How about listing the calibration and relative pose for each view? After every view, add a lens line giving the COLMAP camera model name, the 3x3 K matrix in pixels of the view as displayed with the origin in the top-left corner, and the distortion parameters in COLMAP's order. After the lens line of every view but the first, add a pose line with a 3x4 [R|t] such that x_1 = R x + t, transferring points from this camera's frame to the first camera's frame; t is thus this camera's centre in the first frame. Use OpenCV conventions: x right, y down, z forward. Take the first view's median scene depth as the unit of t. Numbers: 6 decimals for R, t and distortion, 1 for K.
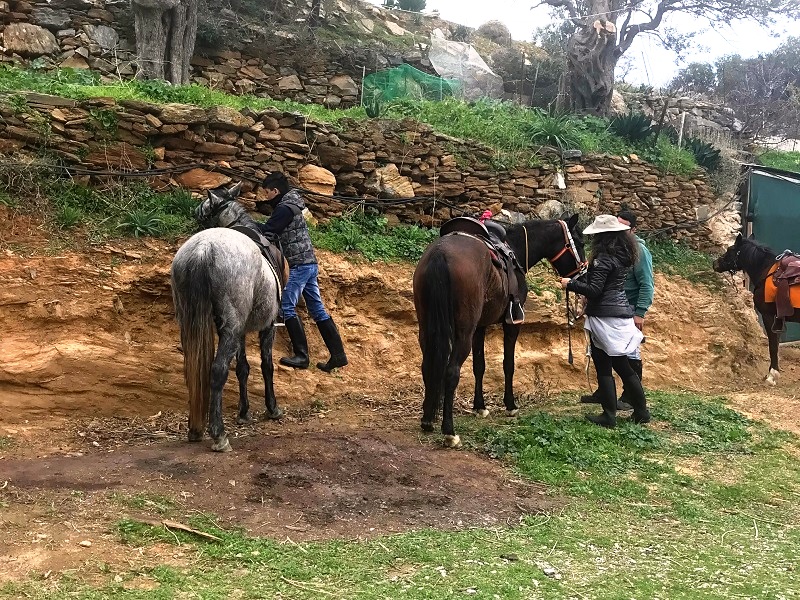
lens RADIAL K [[1009.7, 0, 400.8], [0, 1009.7, 300.2], [0, 0, 1]] dist [0.081262, 0.000000]
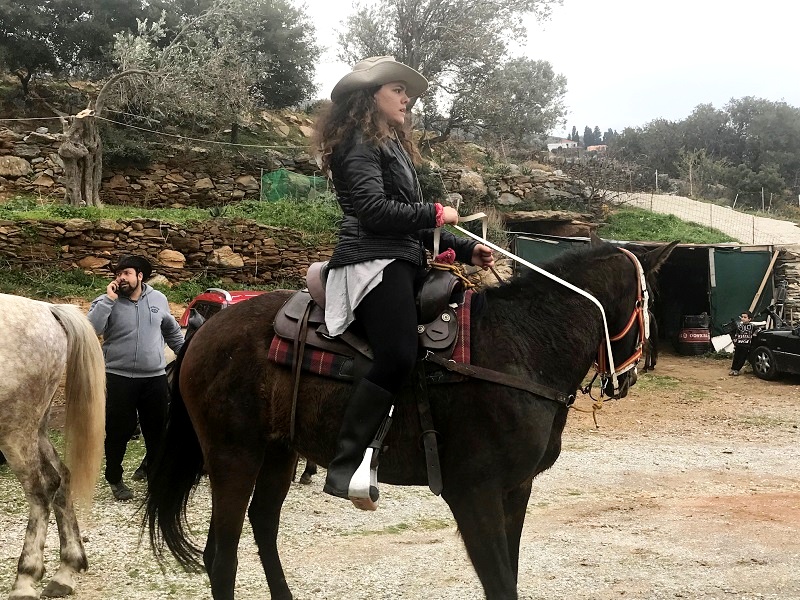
lens RADIAL K [[1009.7, 0, 397.5], [0, 1009.7, 295.9], [0, 0, 1]] dist [0.081262, 0.000000]
pose [[0.998562, -0.037941, -0.037864, 0.318271], [0.035640, 0.997581, -0.059685, 0.047196], [0.040037, 0.058250, 0.997499, -0.566788]]
